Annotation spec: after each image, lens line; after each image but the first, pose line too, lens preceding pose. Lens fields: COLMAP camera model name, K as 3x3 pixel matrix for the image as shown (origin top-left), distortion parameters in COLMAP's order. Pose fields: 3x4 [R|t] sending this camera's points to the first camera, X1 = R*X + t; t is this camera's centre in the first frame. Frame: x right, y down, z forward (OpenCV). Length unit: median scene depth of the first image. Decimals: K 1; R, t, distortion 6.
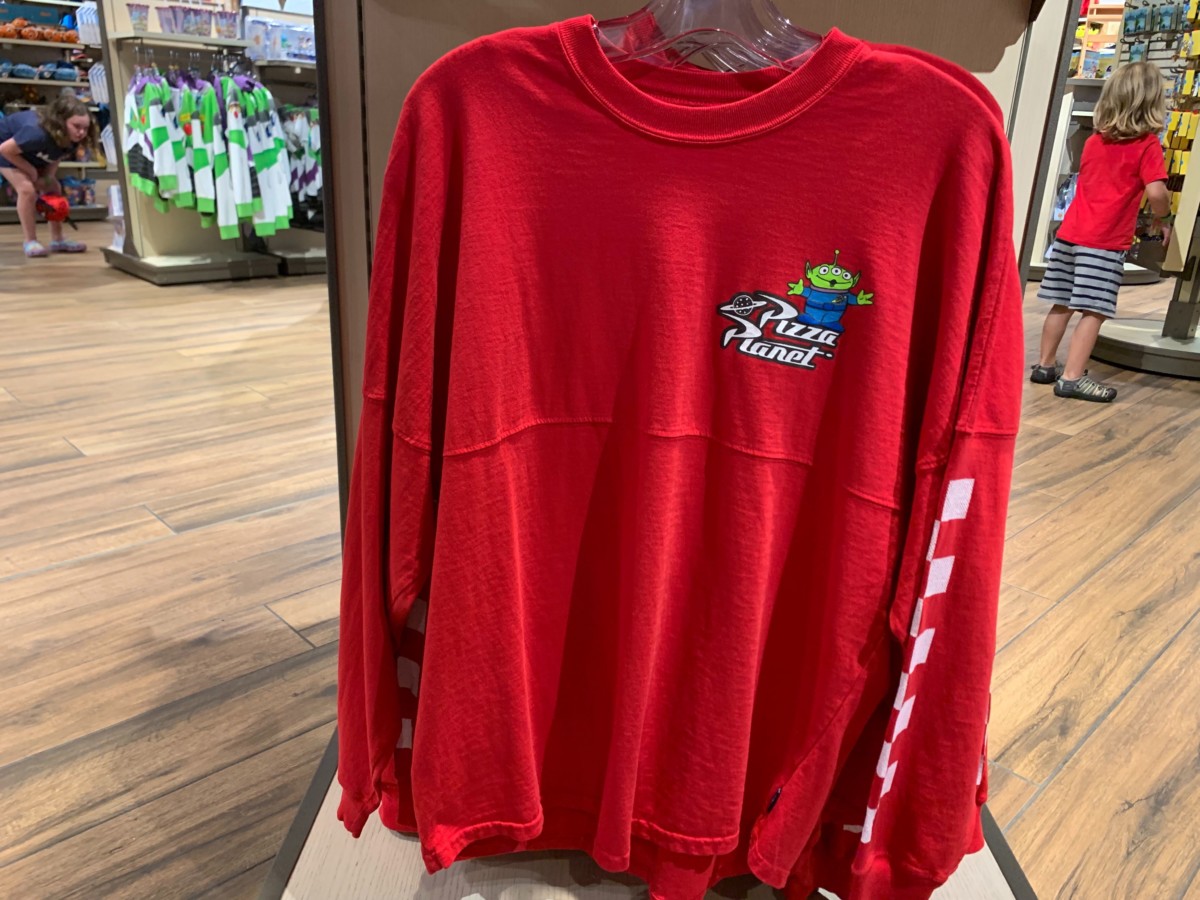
lens RADIAL K [[910.3, 0, 600.0], [0, 910.3, 450.0], [0, 0, 1]] dist [0.092481, -0.000468]
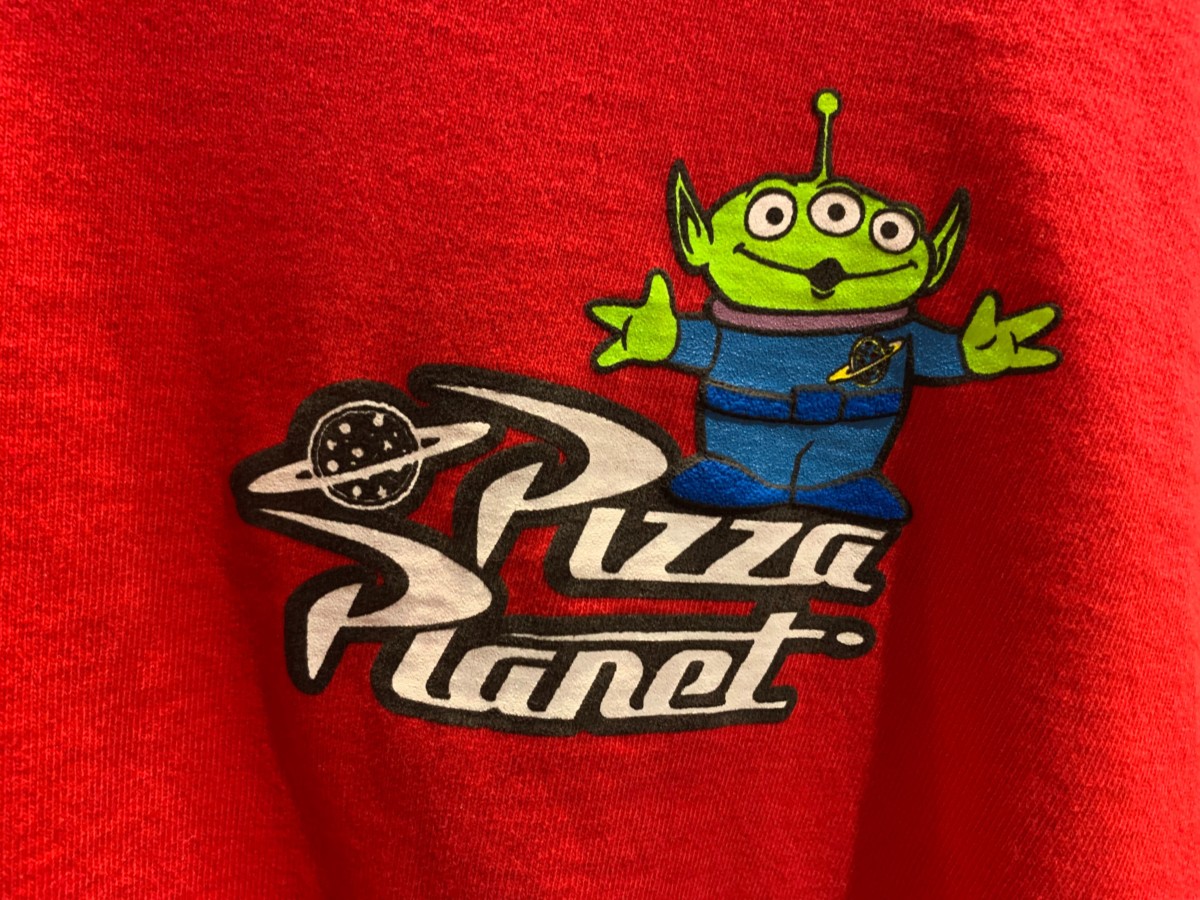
lens RADIAL K [[910.3, 0, 600.0], [0, 910.3, 450.0], [0, 0, 1]] dist [0.092481, -0.000468]
pose [[0.977291, -0.136250, 0.162291, 0.172205], [0.152005, 0.984371, -0.088927, -0.136548], [-0.147639, 0.111577, 0.982728, 0.818084]]
